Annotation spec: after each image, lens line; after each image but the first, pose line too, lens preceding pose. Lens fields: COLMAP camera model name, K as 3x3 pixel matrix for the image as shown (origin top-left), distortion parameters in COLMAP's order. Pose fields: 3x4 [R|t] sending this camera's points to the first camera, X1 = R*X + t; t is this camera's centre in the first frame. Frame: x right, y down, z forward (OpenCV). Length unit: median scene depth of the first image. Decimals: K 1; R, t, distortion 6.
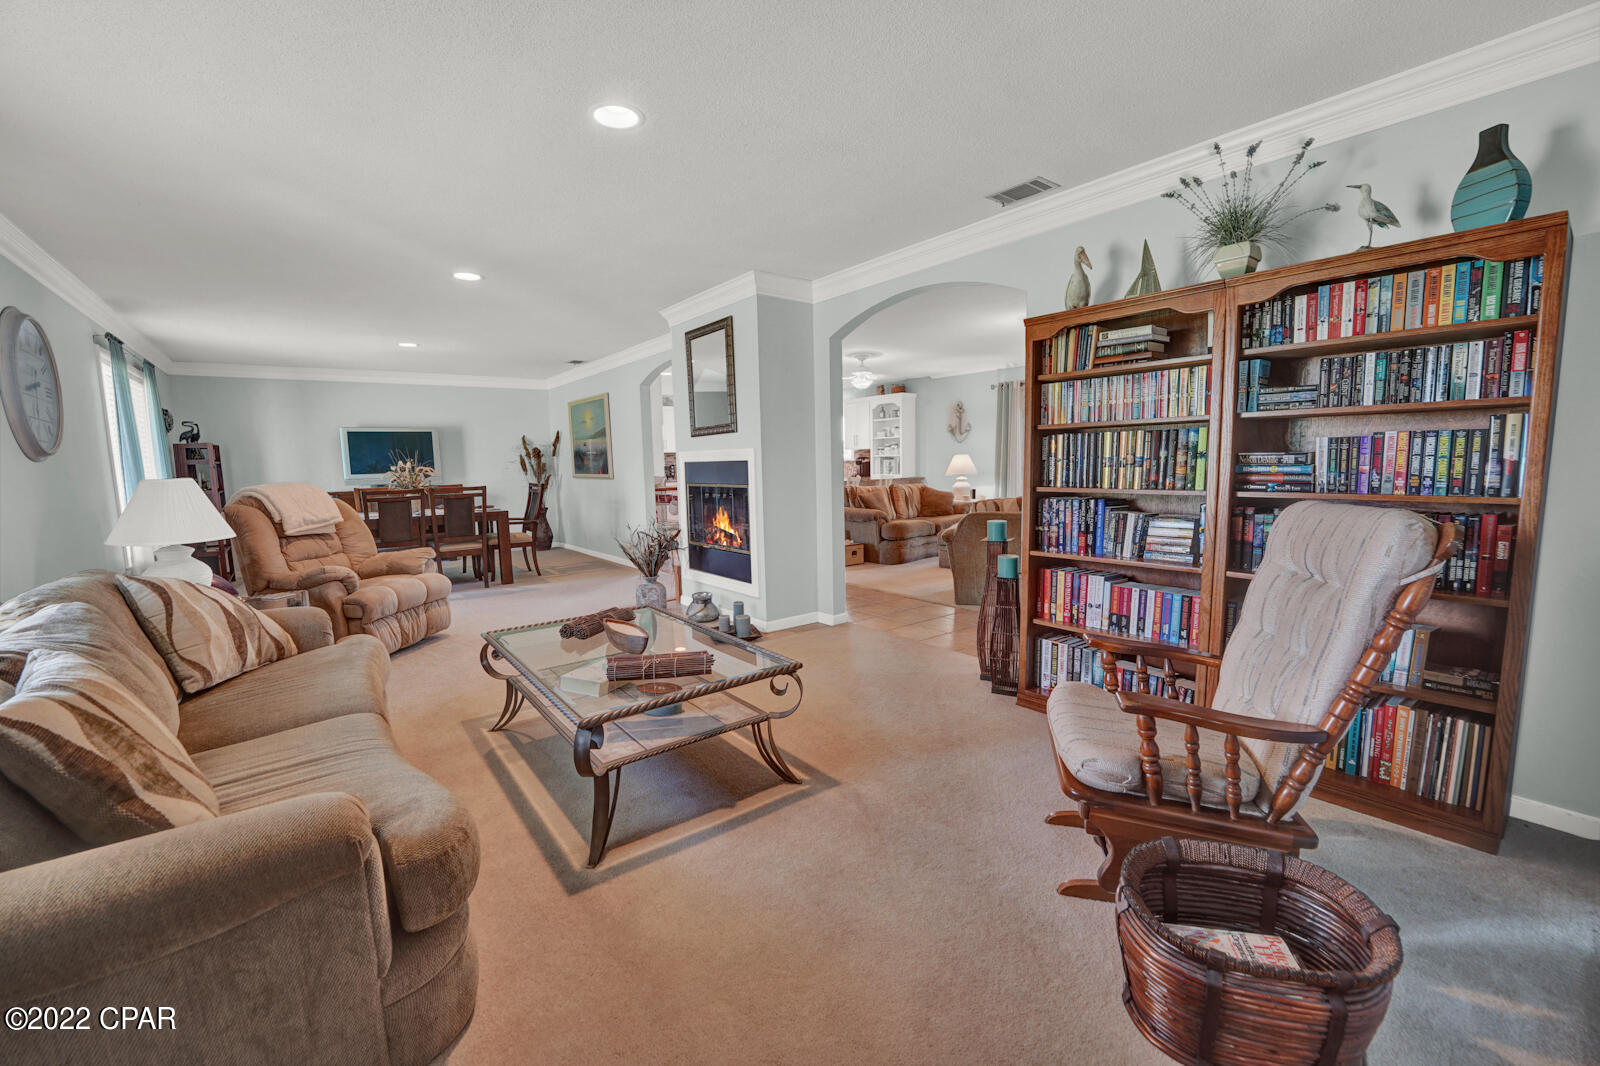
lens RADIAL K [[650.1, 0, 789.3], [0, 650.1, 535.8], [0, 0, 1]] dist [-0.030354, 0.003798]
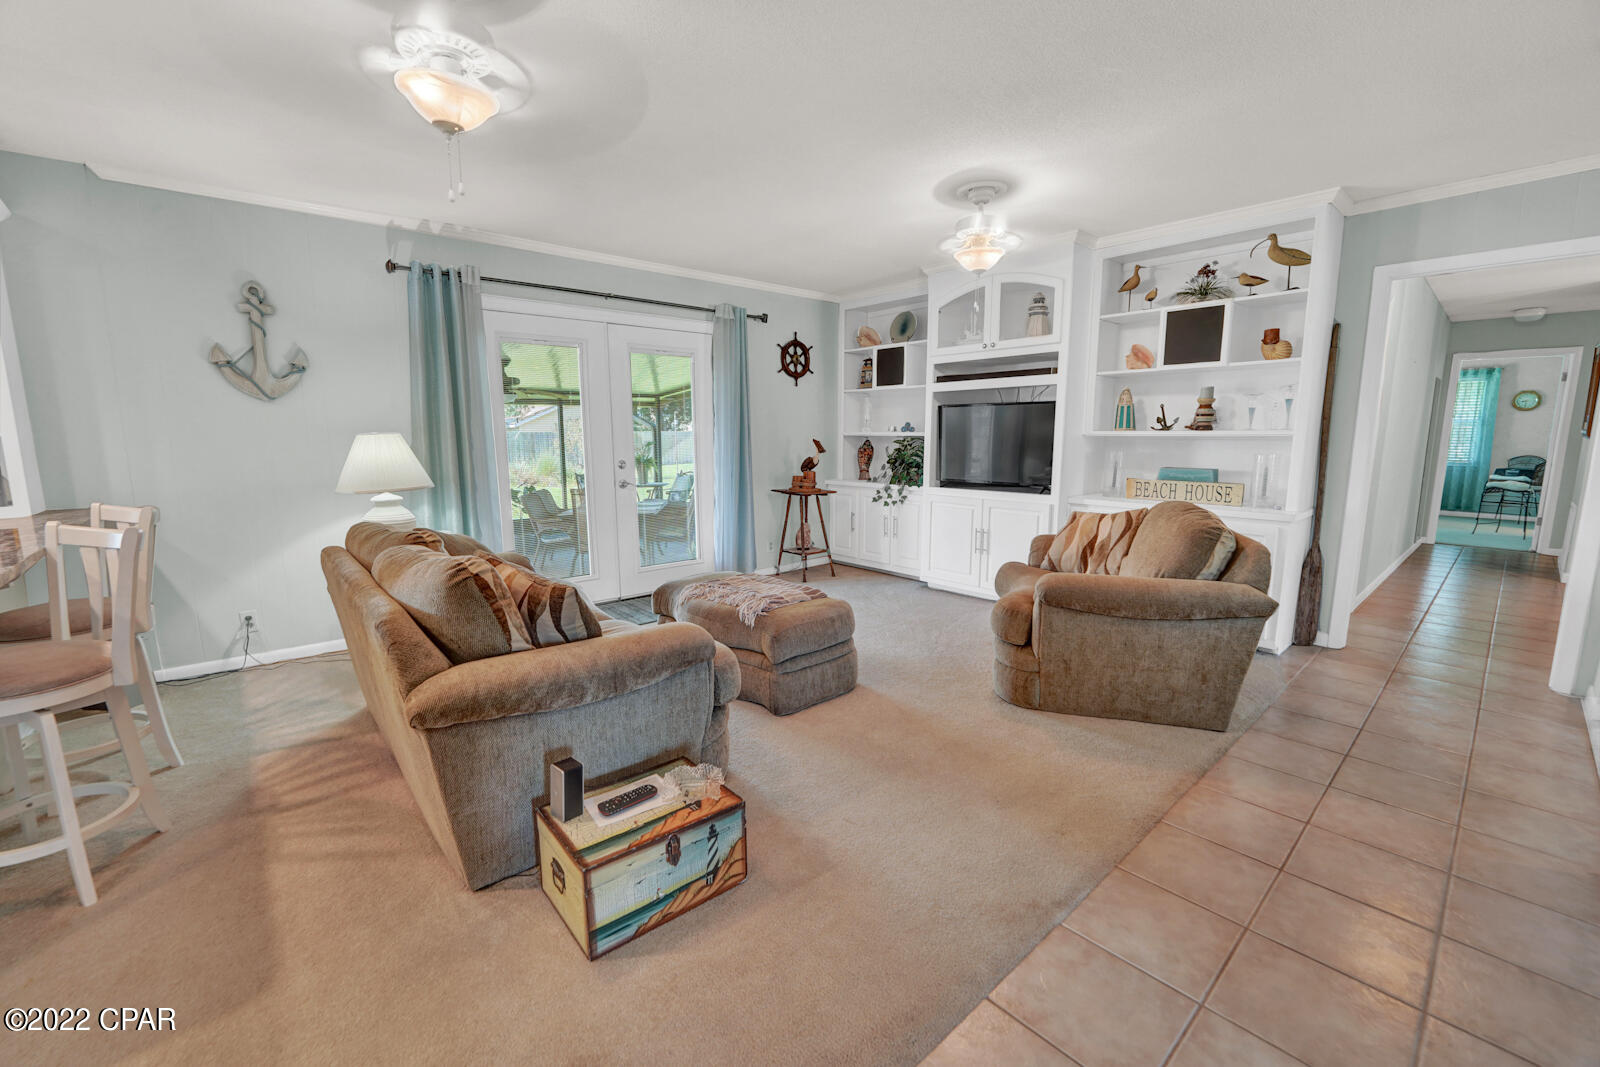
lens RADIAL K [[650.1, 0, 787.7], [0, 650.1, 535.1], [0, 0, 1]] dist [-0.030354, 0.003798]
pose [[-0.053964, -0.132292, 0.989741, -0.224731], [0.119607, 0.983192, 0.137938, -0.178154], [-0.991354, 0.125823, -0.037234, 1.548621]]
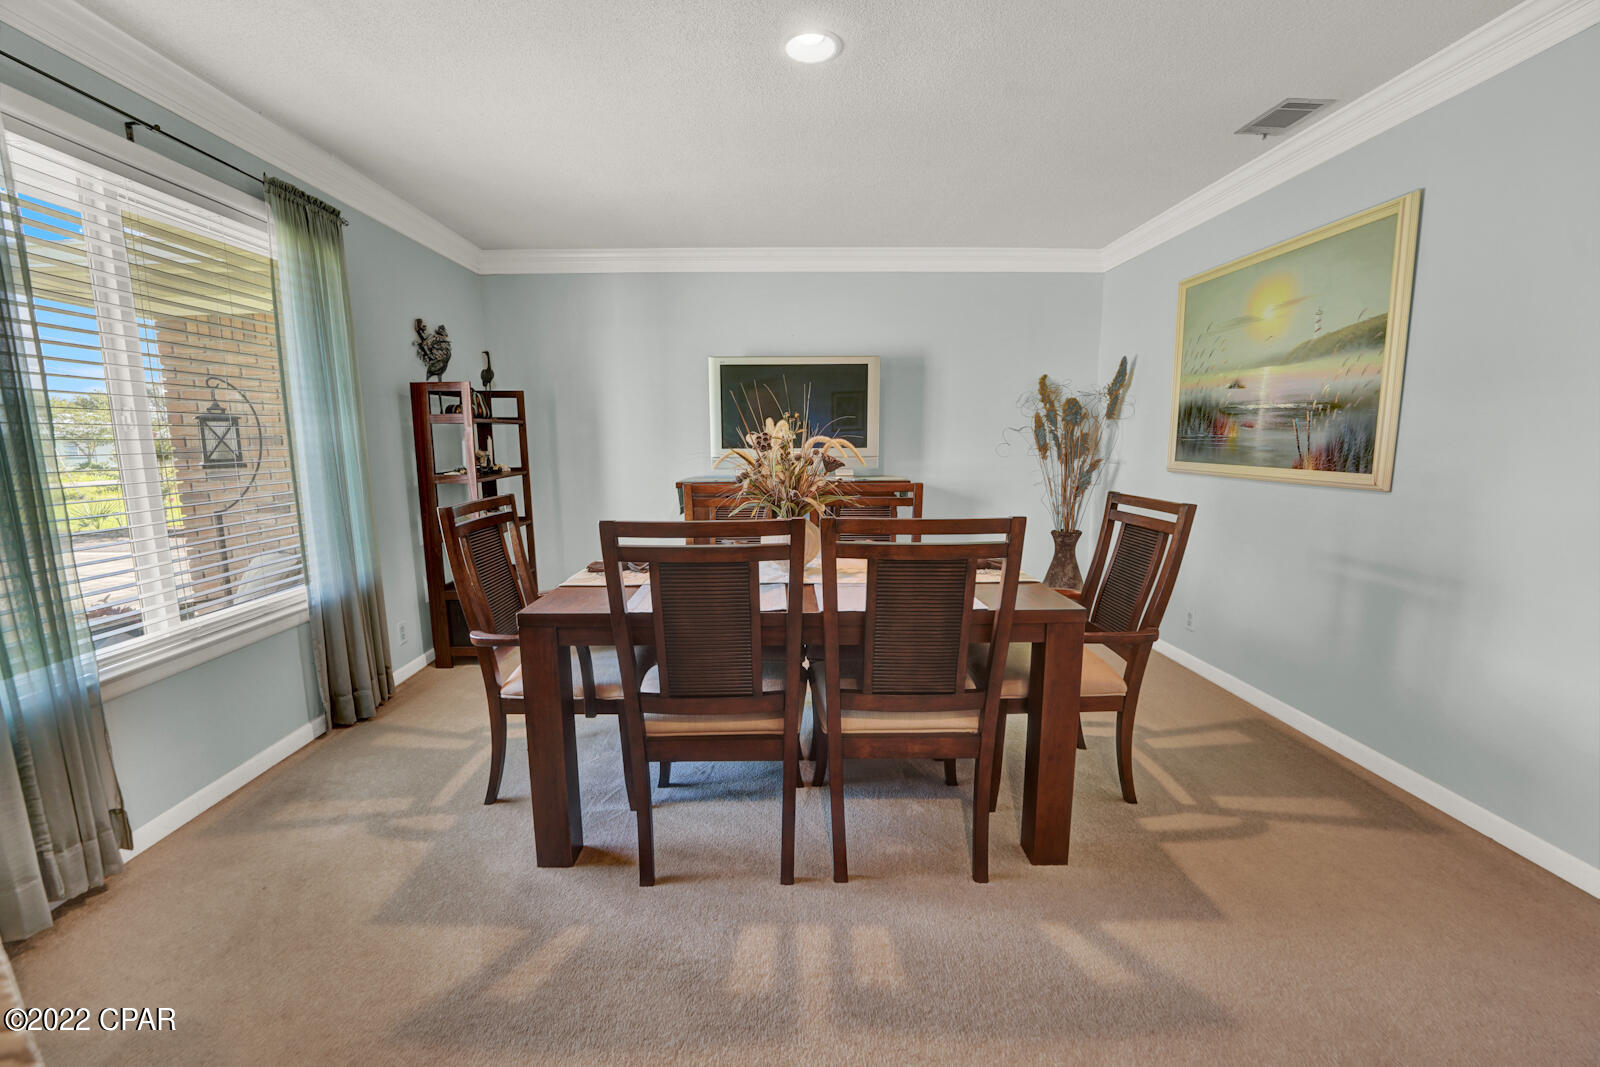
lens RADIAL K [[650.1, 0, 790.7], [0, 650.1, 541.1], [0, 0, 1]] dist [-0.030354, 0.003798]
pose [[0.805229, 0.111553, -0.582376, -0.545905], [-0.081791, 0.993652, 0.077242, -0.110706], [0.587296, -0.014564, 0.809242, 1.026742]]
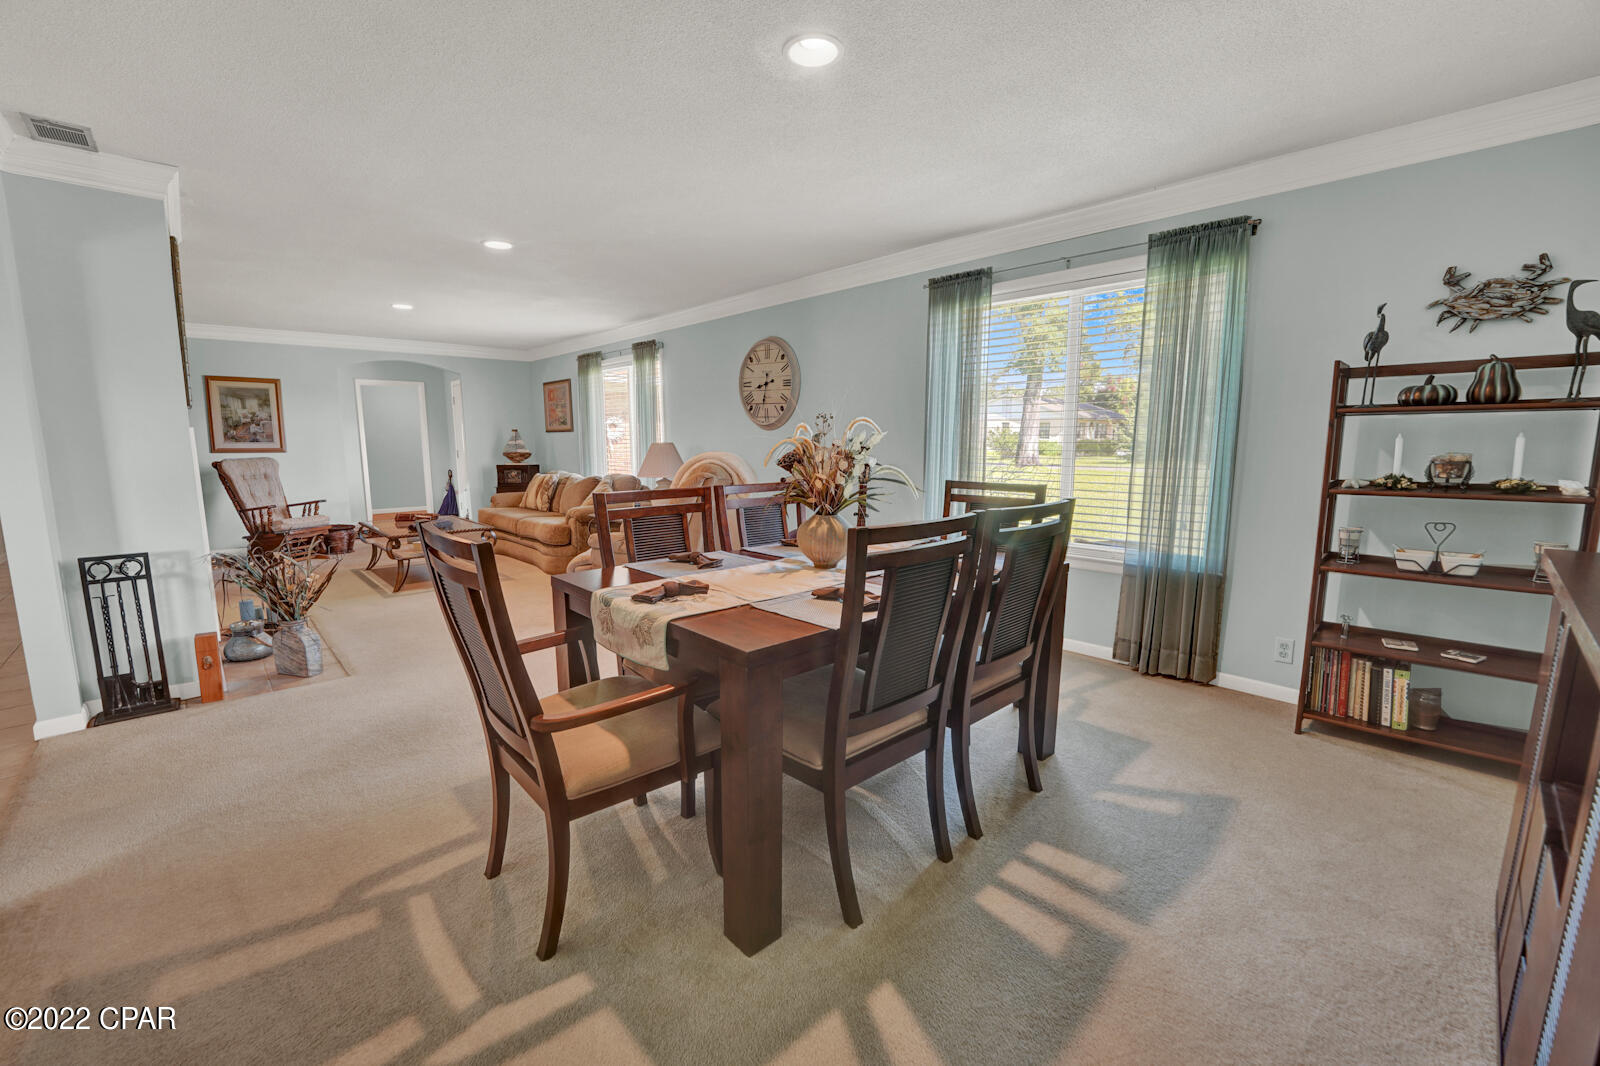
lens RADIAL K [[650.1, 0, 789.3], [0, 650.1, 532.2], [0, 0, 1]] dist [-0.030354, 0.003798]
pose [[-0.994936, 0.039943, -0.092229, -0.756762], [0.015116, 0.966670, 0.255578, -0.204945], [0.099363, 0.252890, -0.962379, 1.900242]]
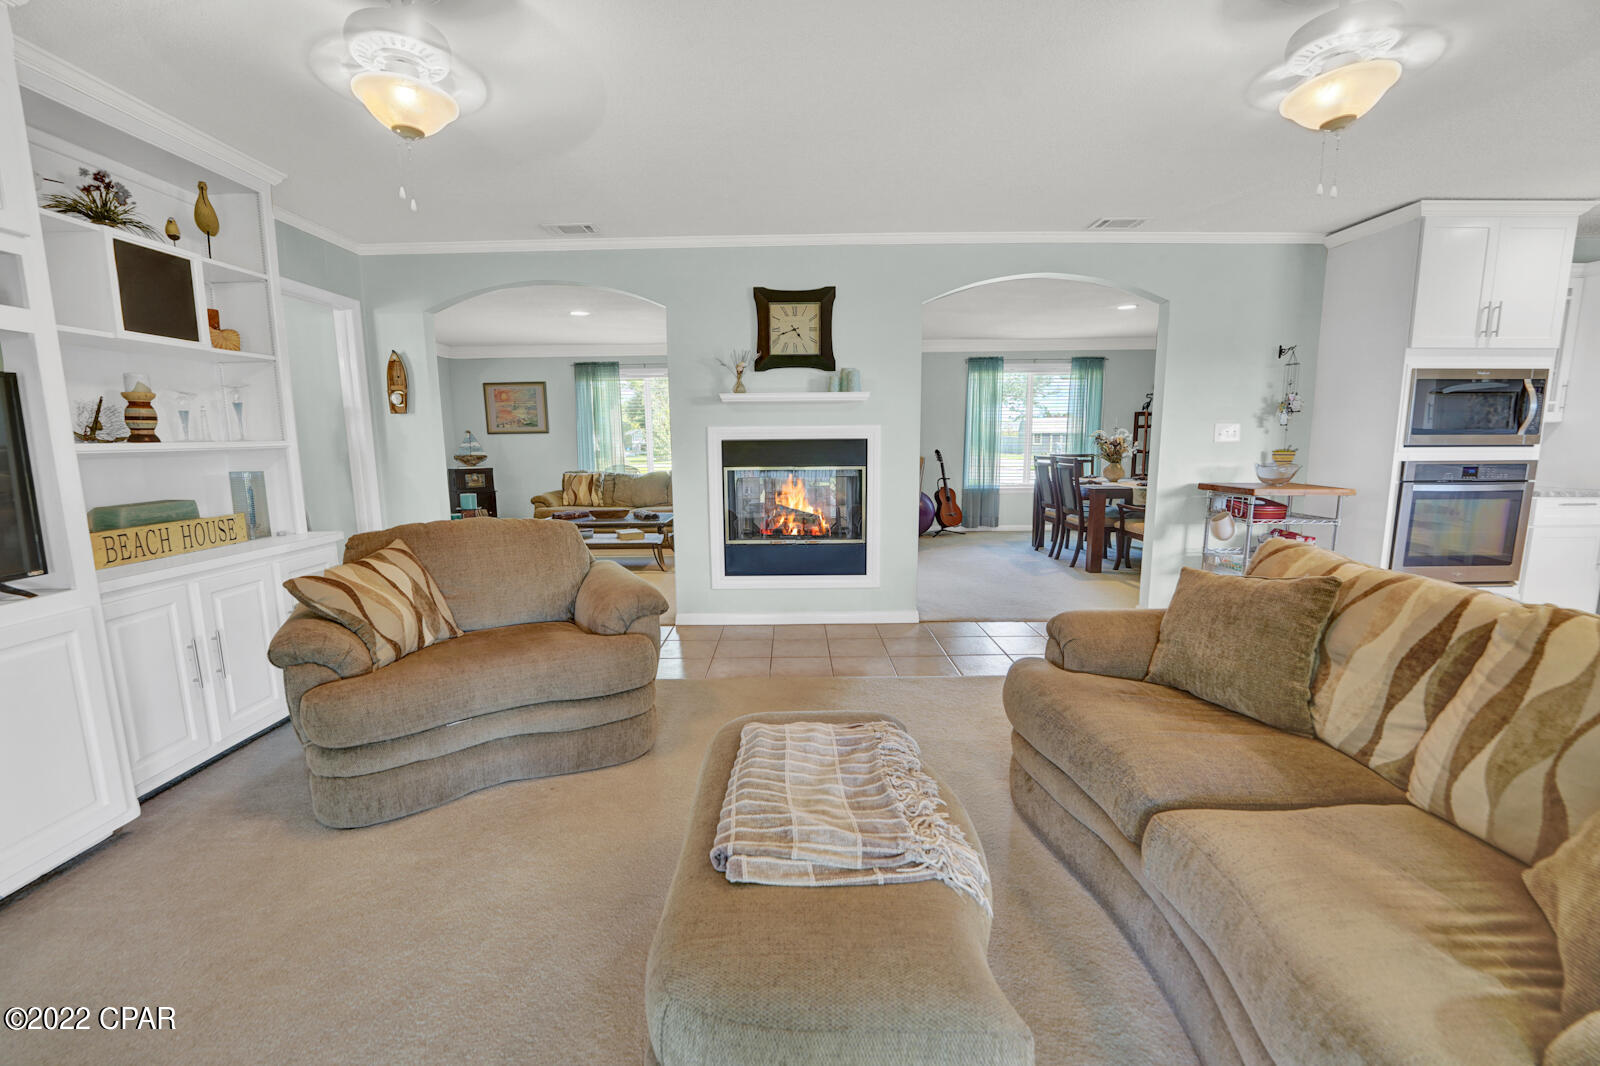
lens RADIAL K [[650.1, 0, 795.3], [0, 650.1, 534.2], [0, 0, 1]] dist [-0.030354, 0.003798]
pose [[-0.608920, 0.143409, -0.780161, 0.707968], [-0.066700, 0.970782, 0.230508, -0.216006], [0.790423, 0.192398, -0.581563, 1.714802]]
